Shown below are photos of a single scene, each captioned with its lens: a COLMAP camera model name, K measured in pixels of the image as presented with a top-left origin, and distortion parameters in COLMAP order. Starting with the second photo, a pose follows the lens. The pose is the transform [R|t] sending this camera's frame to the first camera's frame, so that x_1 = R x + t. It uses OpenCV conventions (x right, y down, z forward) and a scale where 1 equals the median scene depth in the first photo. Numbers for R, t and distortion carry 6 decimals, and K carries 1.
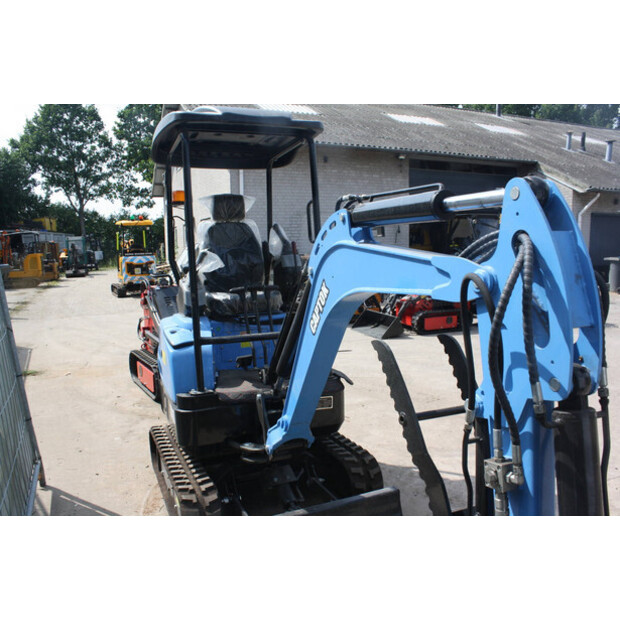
lens RADIAL K [[519.4, 0, 309.3], [0, 519.4, 319.2], [0, 0, 1]] dist [-0.176821, 0.164055]
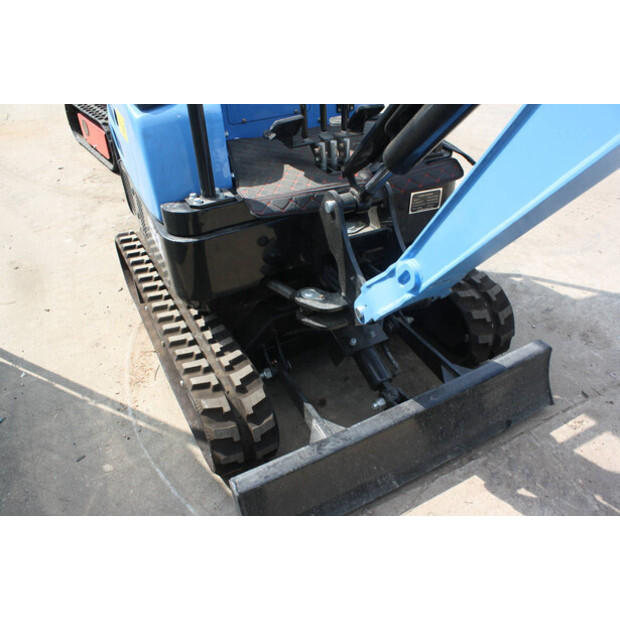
lens RADIAL K [[519.4, 0, 309.3], [0, 519.4, 319.2], [0, 0, 1]] dist [-0.176821, 0.164055]
pose [[0.997172, -0.050129, 0.055986, -0.125362], [0.016460, 0.872609, 0.488141, 0.001806], [-0.073324, -0.485840, 0.870967, 0.424567]]
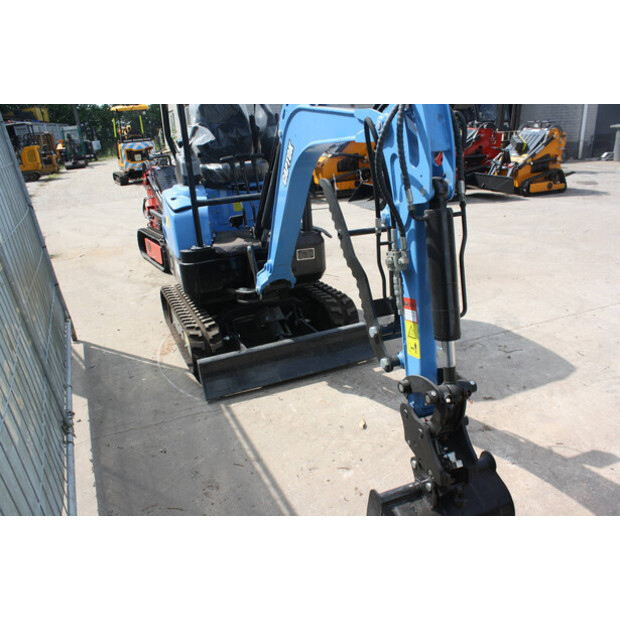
lens RADIAL K [[519.4, 0, 309.3], [0, 519.4, 319.2], [0, 0, 1]] dist [-0.176821, 0.164055]
pose [[0.999162, -0.034969, -0.021252, 0.049554], [0.038815, 0.974362, 0.221615, 0.042815], [0.012958, -0.222254, 0.974903, -0.155492]]
